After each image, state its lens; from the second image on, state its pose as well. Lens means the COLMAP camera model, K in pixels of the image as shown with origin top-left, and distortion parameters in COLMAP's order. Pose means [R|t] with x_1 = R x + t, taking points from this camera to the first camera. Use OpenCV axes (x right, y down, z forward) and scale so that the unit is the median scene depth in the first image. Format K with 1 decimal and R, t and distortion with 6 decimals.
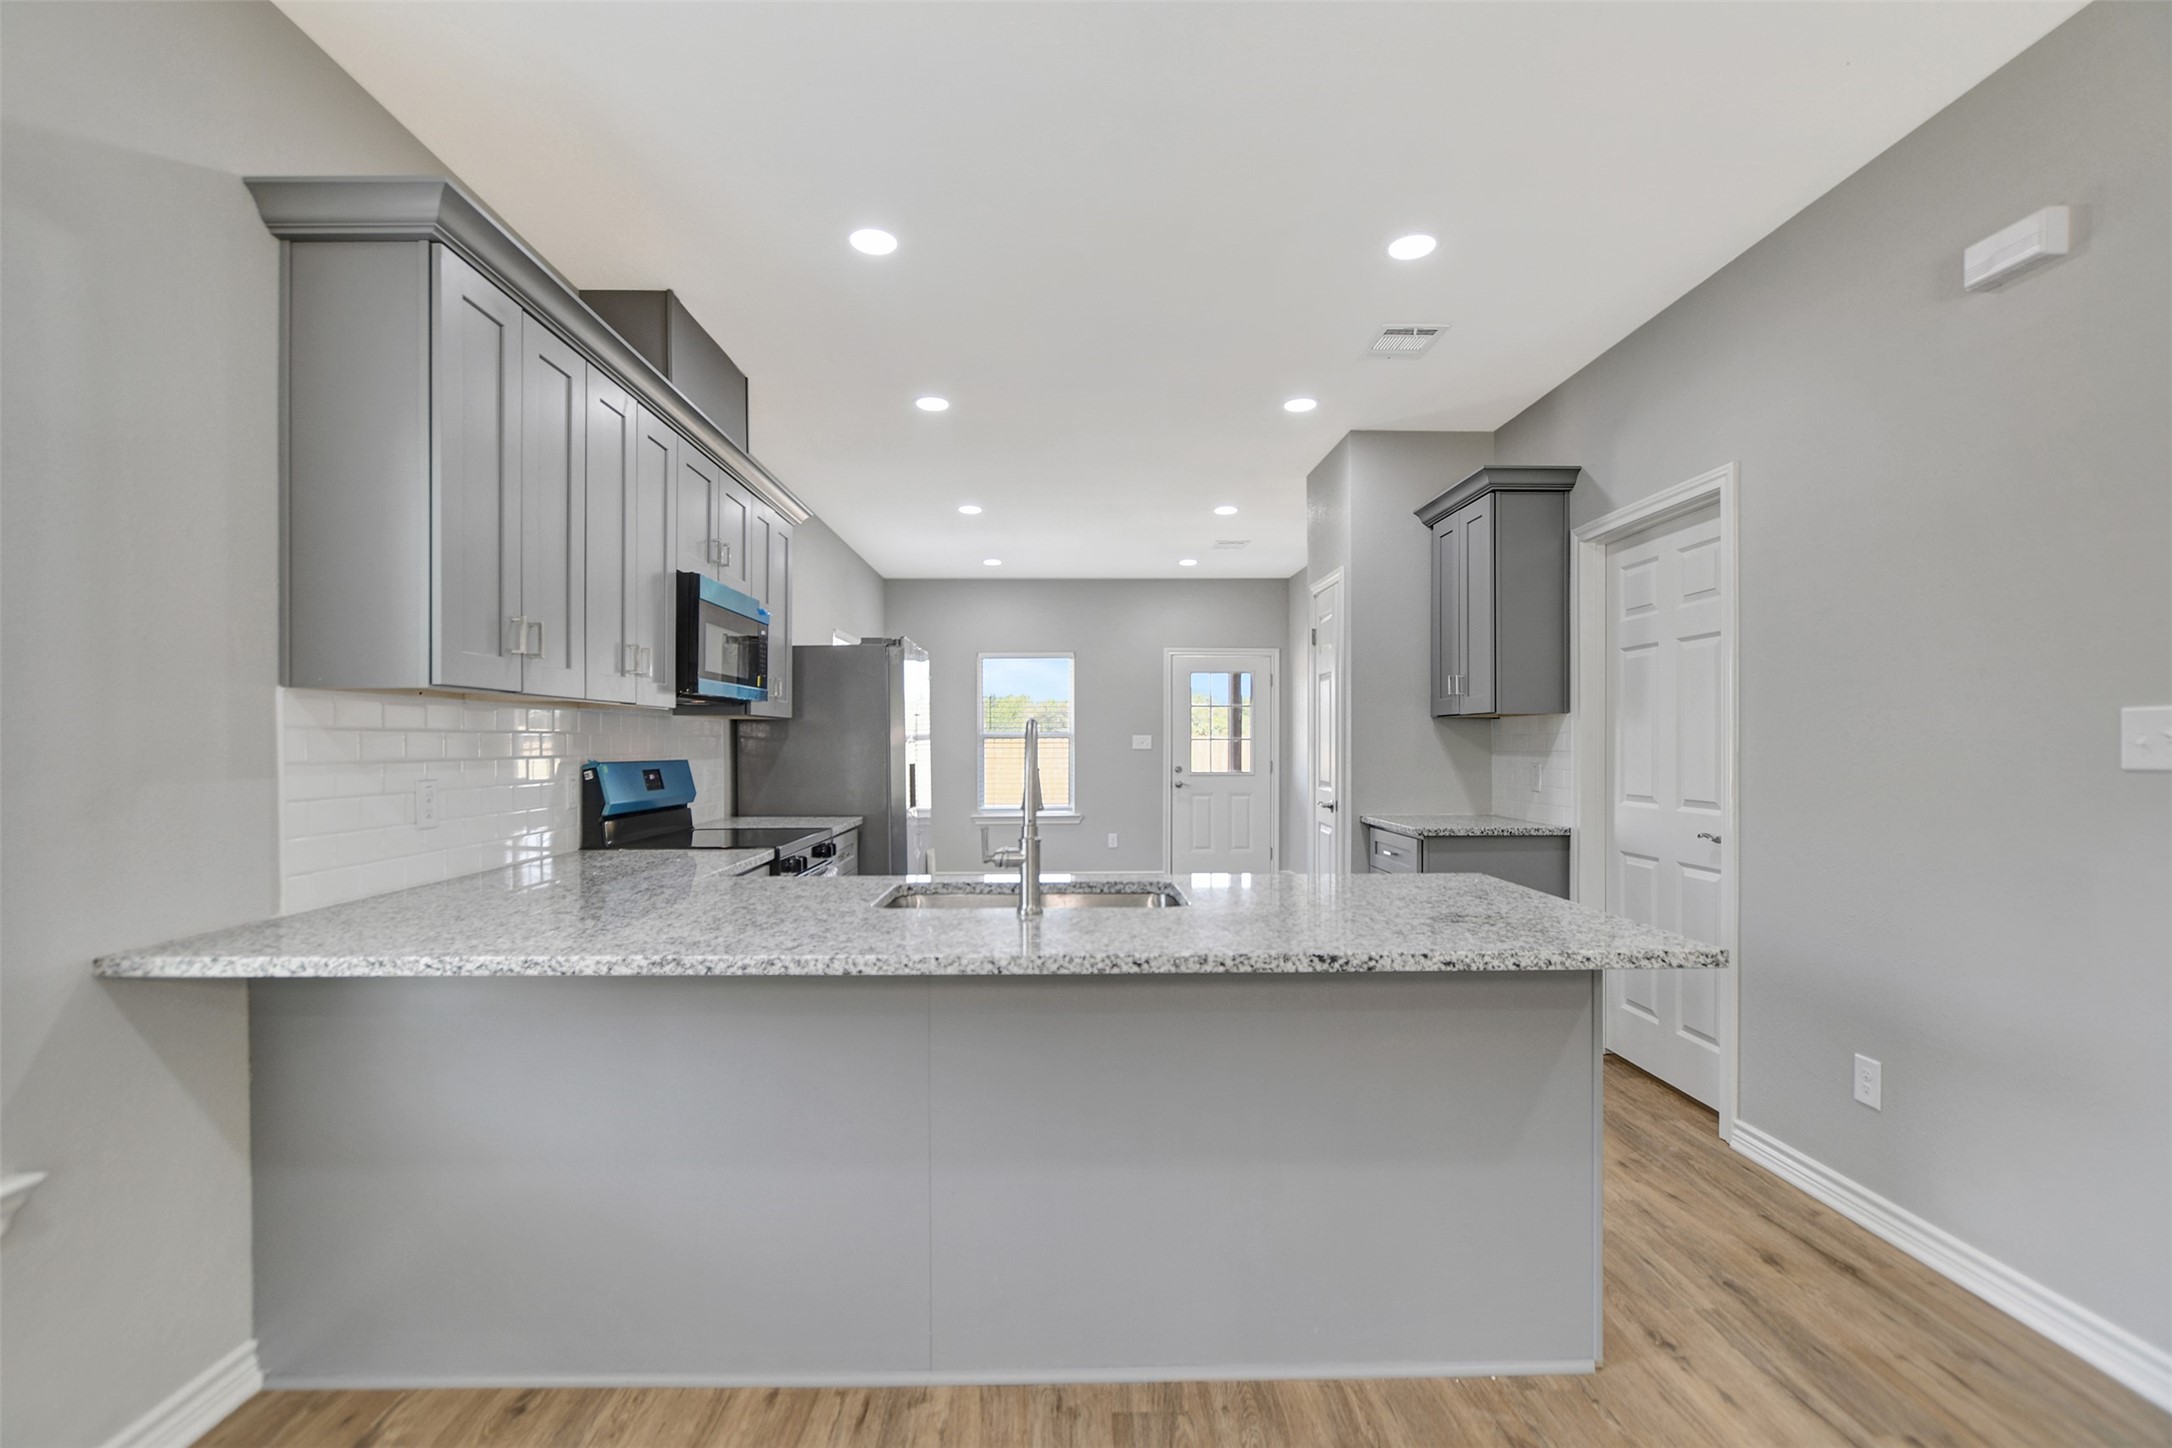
lens RADIAL K [[967.6, 0, 1075.8], [0, 967.6, 747.1], [0, 0, 1]] dist [-0.008970, 0.000784]
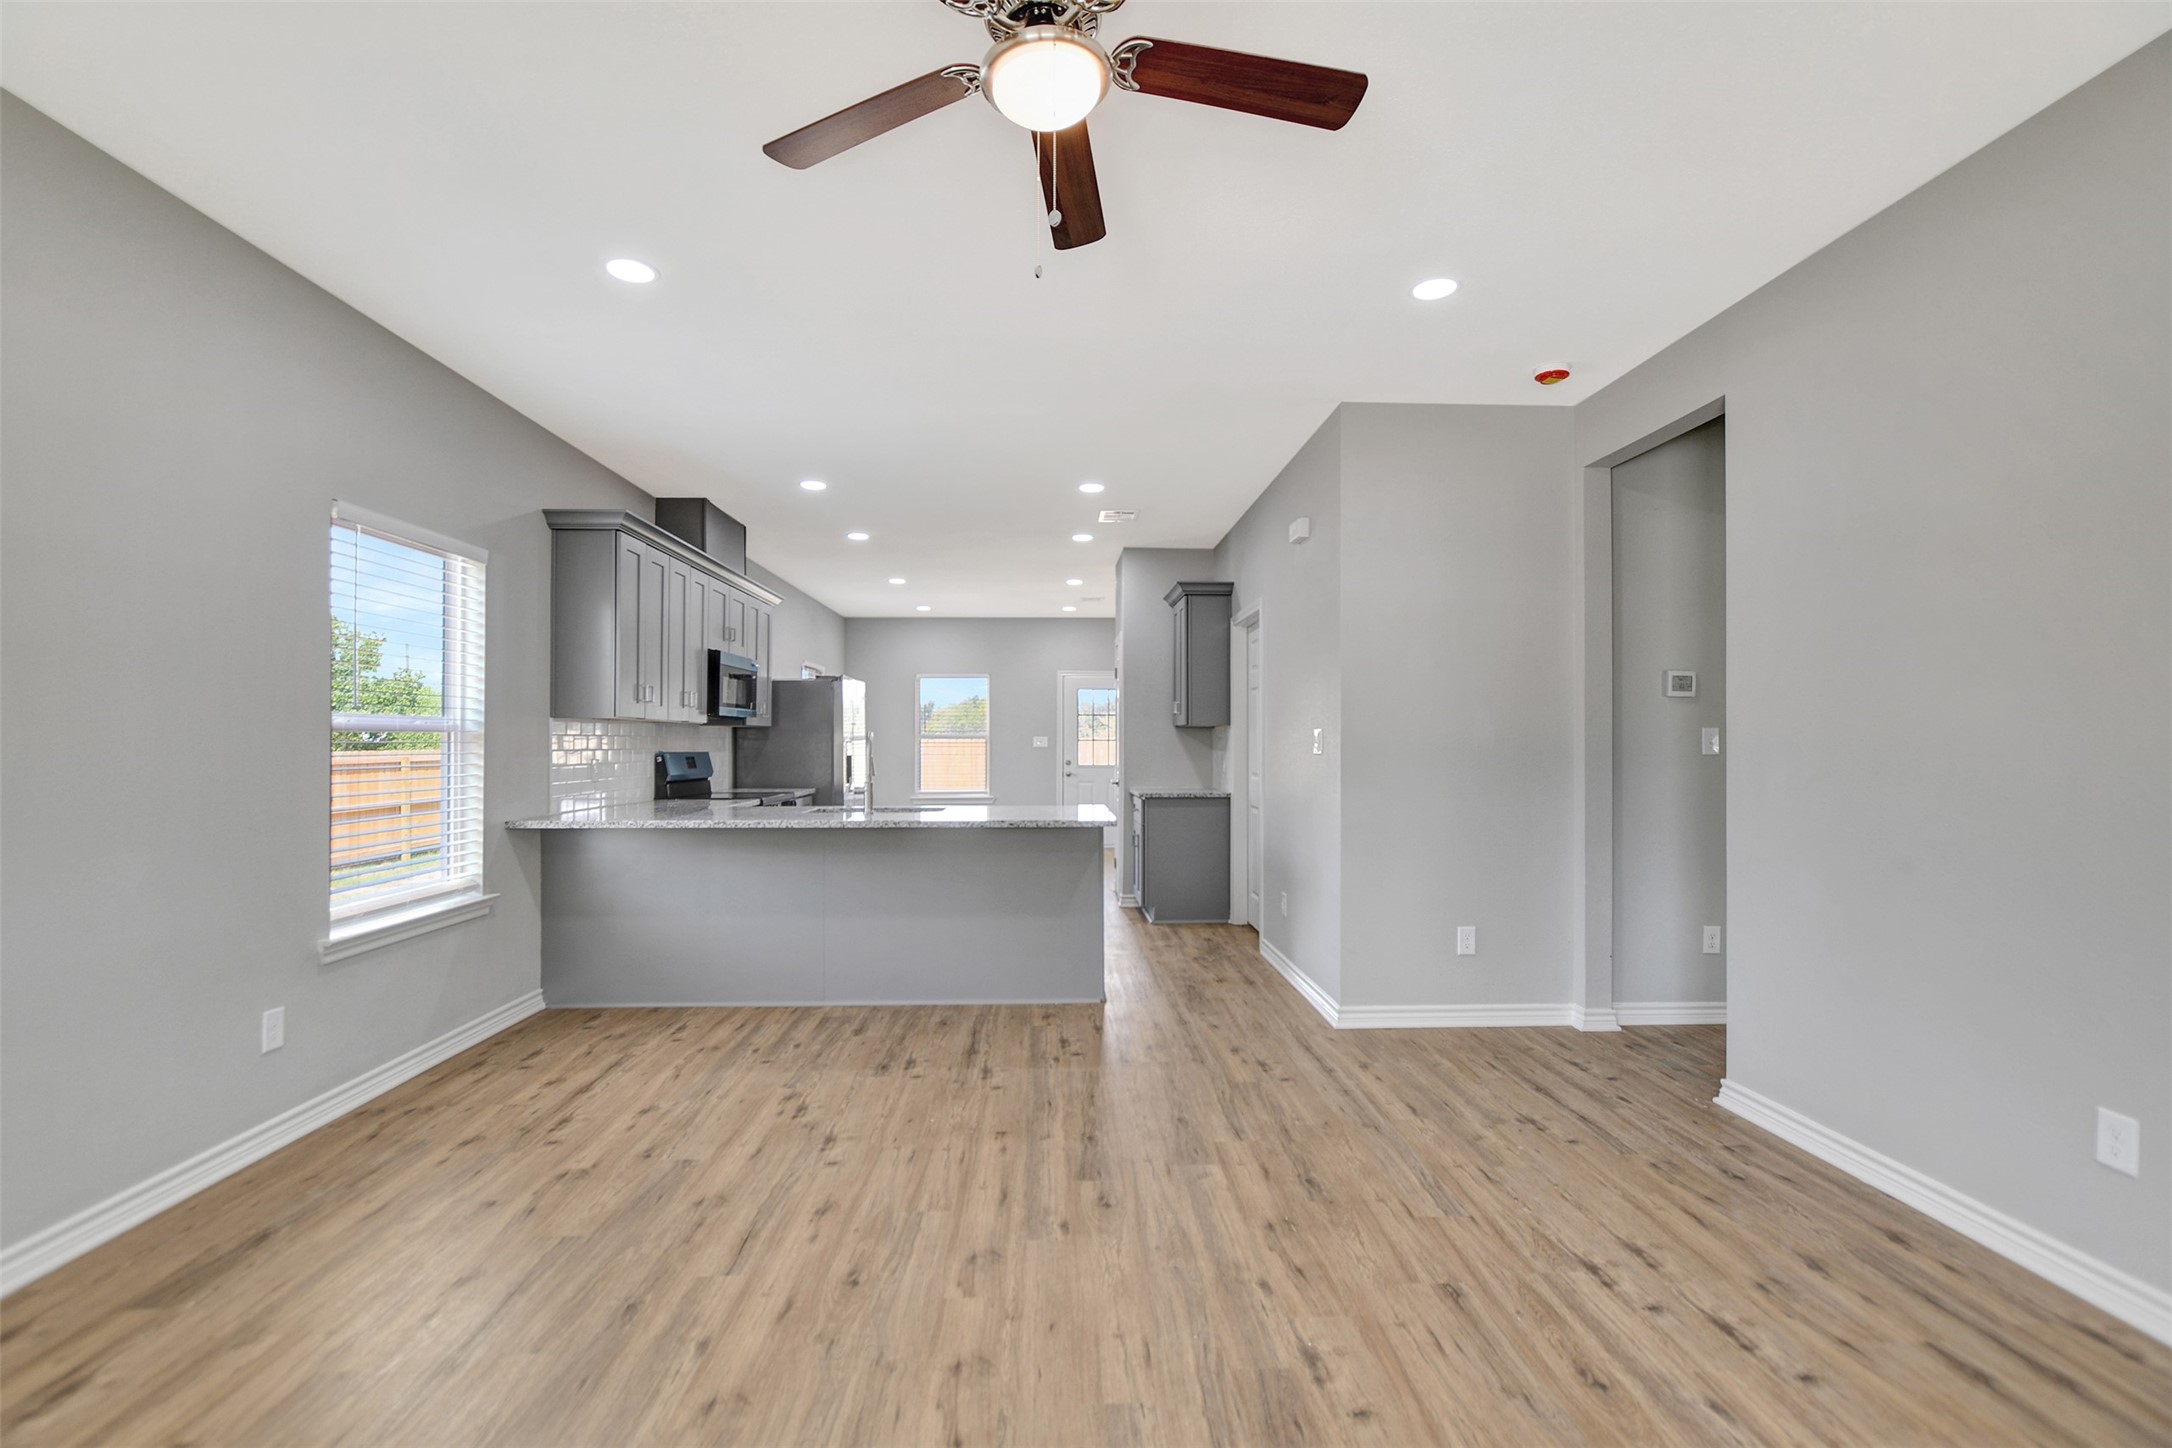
lens RADIAL K [[956.0, 0, 1084.8], [0, 956.0, 731.8], [0, 0, 1]] dist [-0.008918, 0.000752]
pose [[0.999664, 0.002332, 0.025820, 0.214246], [-0.001939, 0.999882, -0.015219, 0.002327], [-0.025853, 0.015164, 0.999551, -0.691126]]
